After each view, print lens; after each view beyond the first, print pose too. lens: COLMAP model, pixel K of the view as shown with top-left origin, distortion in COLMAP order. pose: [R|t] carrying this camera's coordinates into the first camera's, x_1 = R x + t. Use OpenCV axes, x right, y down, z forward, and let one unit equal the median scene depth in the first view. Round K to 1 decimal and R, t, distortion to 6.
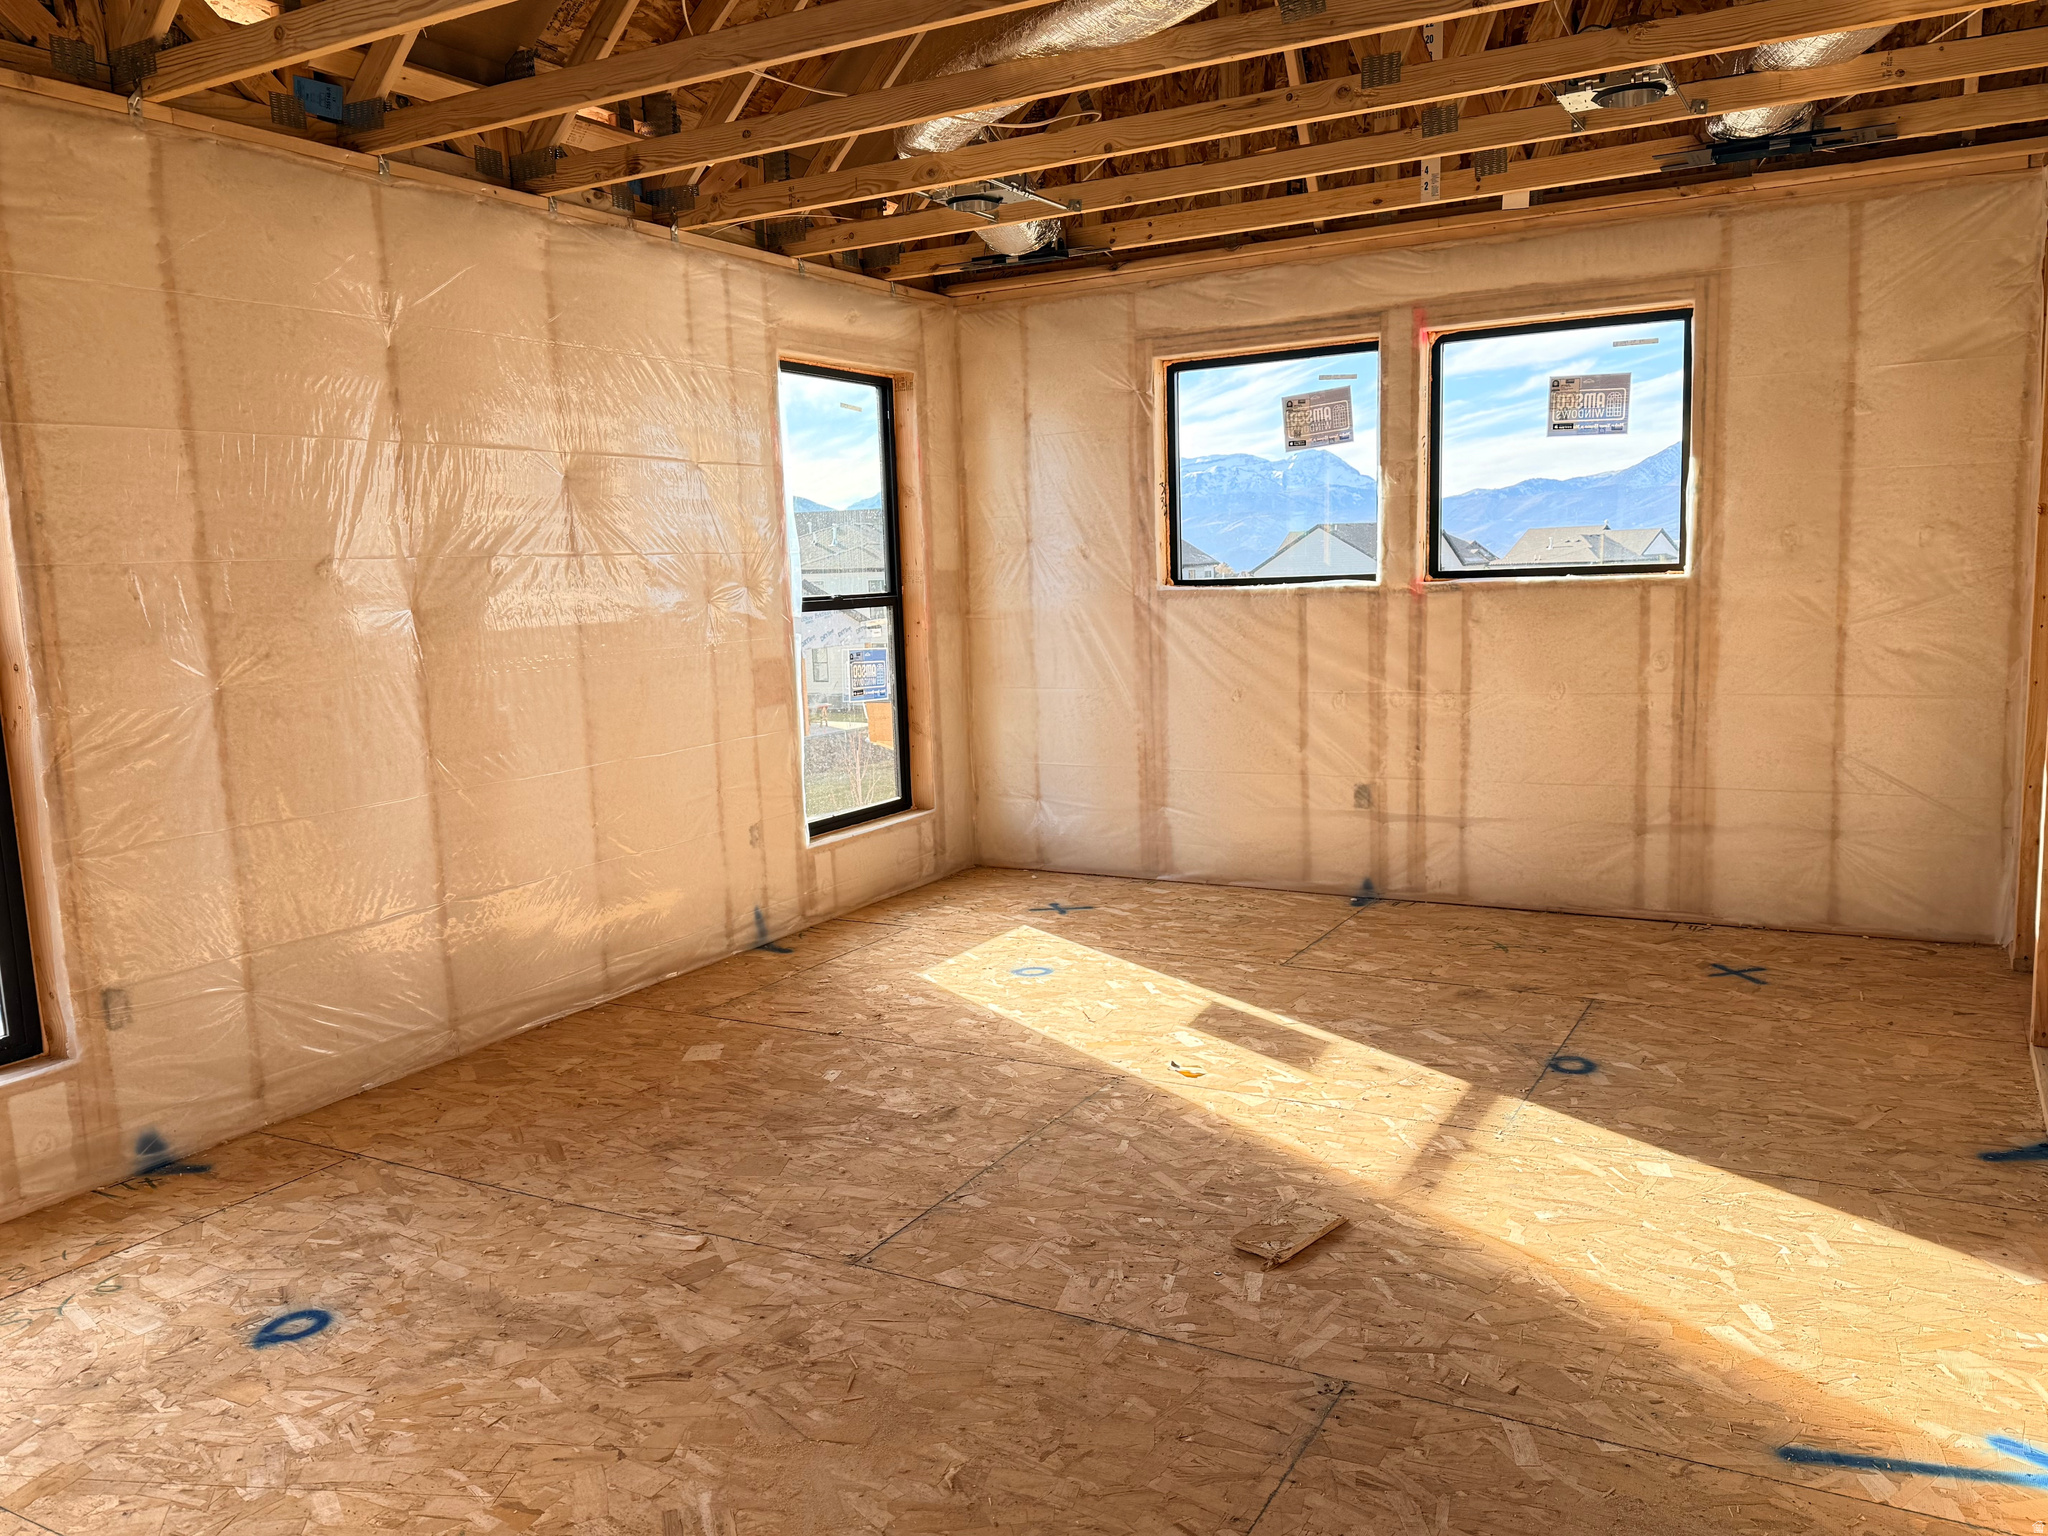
lens RADIAL K [[1558.8, 0, 1016.5], [0, 1558.8, 766.7], [0, 0, 1]] dist [0.168833, -0.279707]
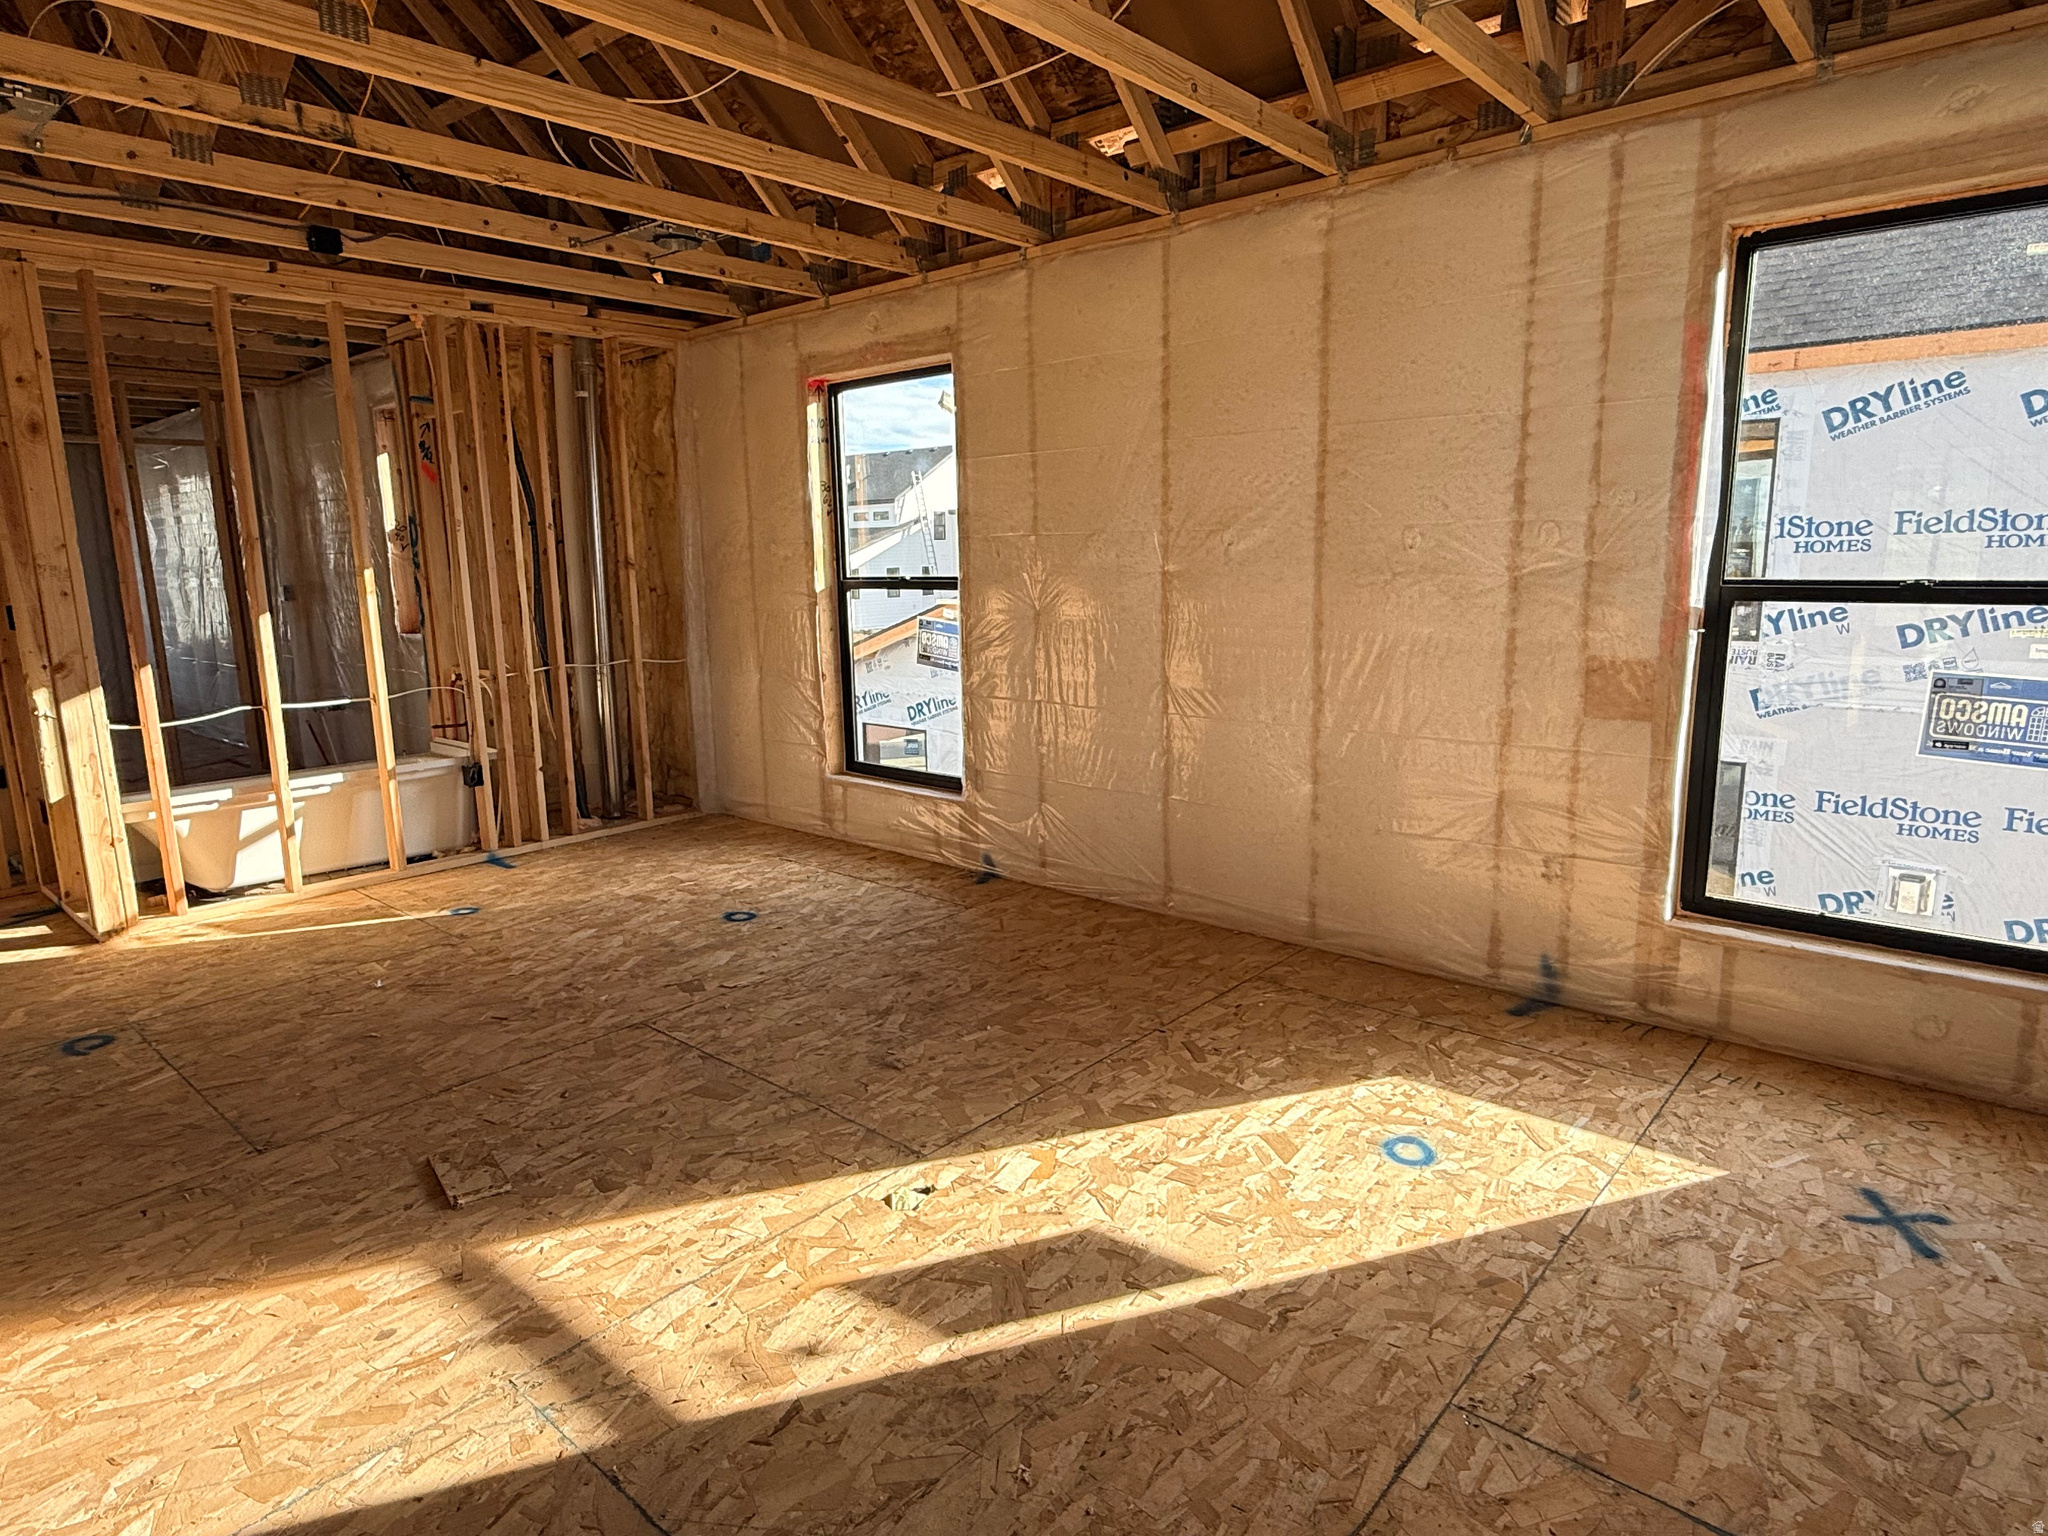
lens RADIAL K [[1176.2, 0, 1024.5], [0, 1176.2, 768.0], [0, 0, 1]] dist [0.002102, 0.000182]
pose [[-0.208379, 0.215917, -0.953917, 0.614142], [-0.103713, 0.964950, 0.241070, -0.167794], [0.972534, 0.149168, -0.178682, 1.114014]]
